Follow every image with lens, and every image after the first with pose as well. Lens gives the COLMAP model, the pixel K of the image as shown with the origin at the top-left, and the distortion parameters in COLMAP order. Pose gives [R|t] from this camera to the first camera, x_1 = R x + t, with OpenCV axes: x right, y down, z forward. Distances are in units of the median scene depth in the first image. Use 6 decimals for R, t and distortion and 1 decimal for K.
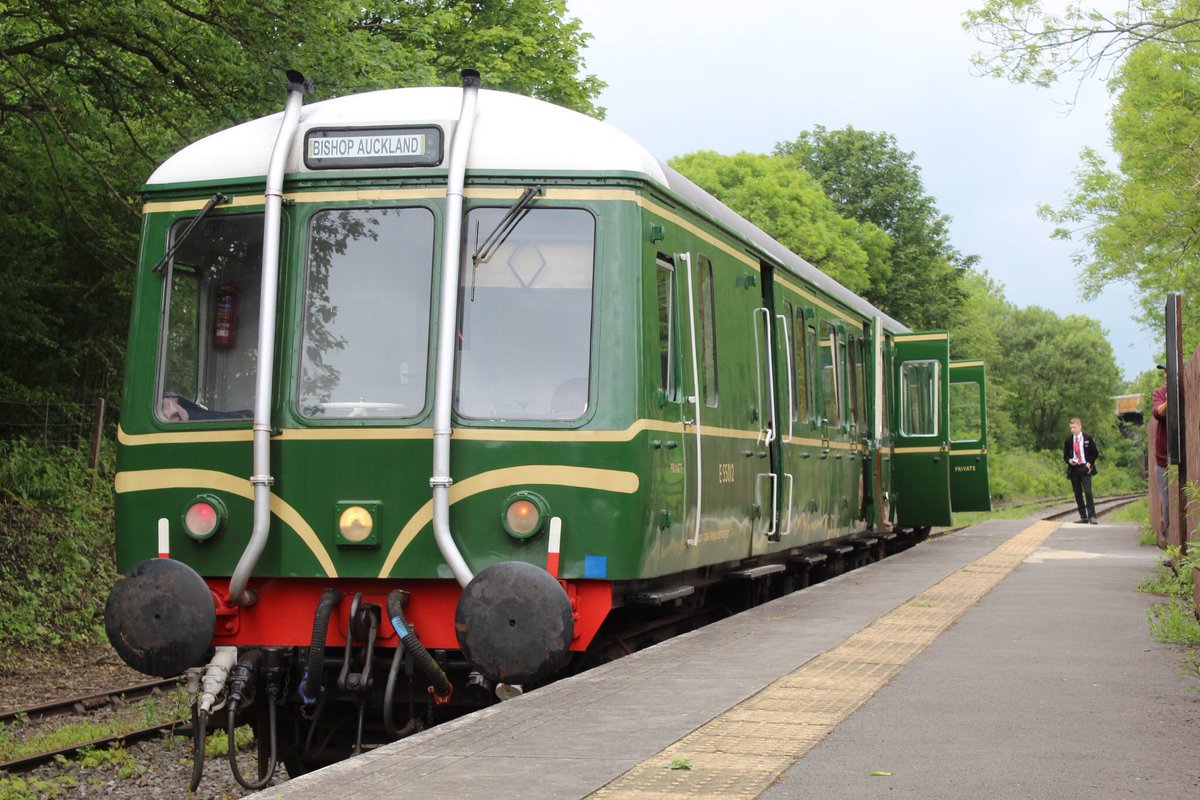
lens RADIAL K [[2302.7, 0, 600.0], [0, 2302.7, 400.0], [0, 0, 1]] dist [-0.161699, -0.054842]
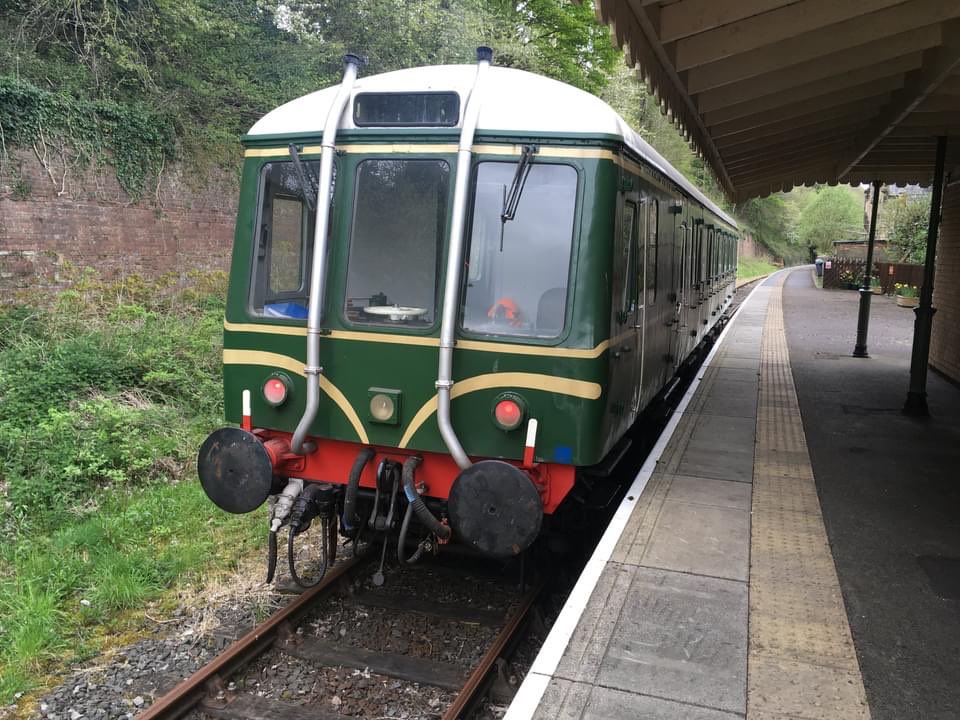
lens RADIAL K [[819.1, 0, 478.9], [0, 819.1, 373.5], [0, 0, 1]] dist [-0.005010, -0.007876]
pose [[0.992717, 0.054223, -0.107575, -0.001804], [-0.033407, 0.981865, 0.186614, -0.053532], [0.115743, -0.181661, 0.976526, 0.544608]]
